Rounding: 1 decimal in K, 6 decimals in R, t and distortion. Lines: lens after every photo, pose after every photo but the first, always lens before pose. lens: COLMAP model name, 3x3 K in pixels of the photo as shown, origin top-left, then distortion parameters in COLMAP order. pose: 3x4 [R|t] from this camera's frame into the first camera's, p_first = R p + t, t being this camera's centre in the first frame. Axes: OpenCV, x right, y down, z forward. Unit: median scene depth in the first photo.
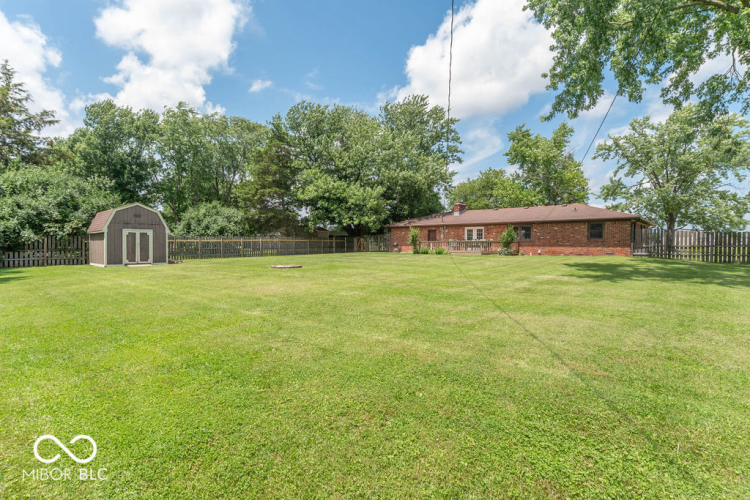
lens RADIAL K [[381.3, 0, 373.3], [0, 381.3, 240.3], [0, 0, 1]] dist [0.001713, 0.001058]
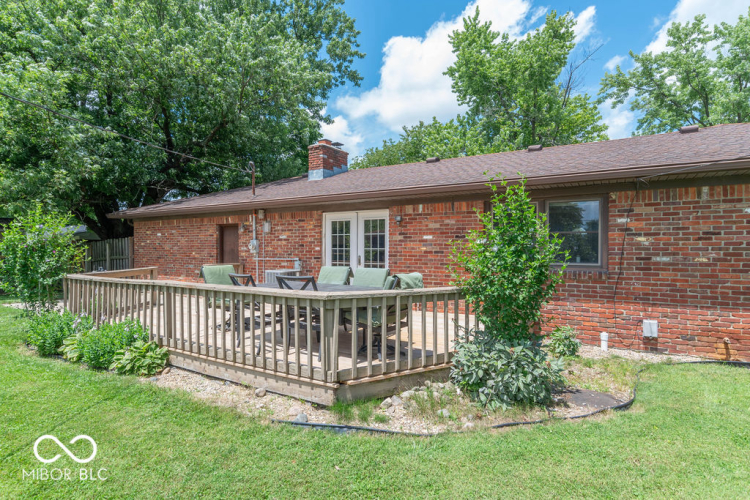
lens RADIAL K [[381.3, 0, 373.3], [0, 381.3, 240.3], [0, 0, 1]] dist [0.001713, 0.001058]
pose [[0.984596, 0.000865, 0.174845, 0.229173], [-0.000074, 0.999990, -0.004531, -0.014478], [-0.174848, 0.004449, 0.984585, 0.737104]]
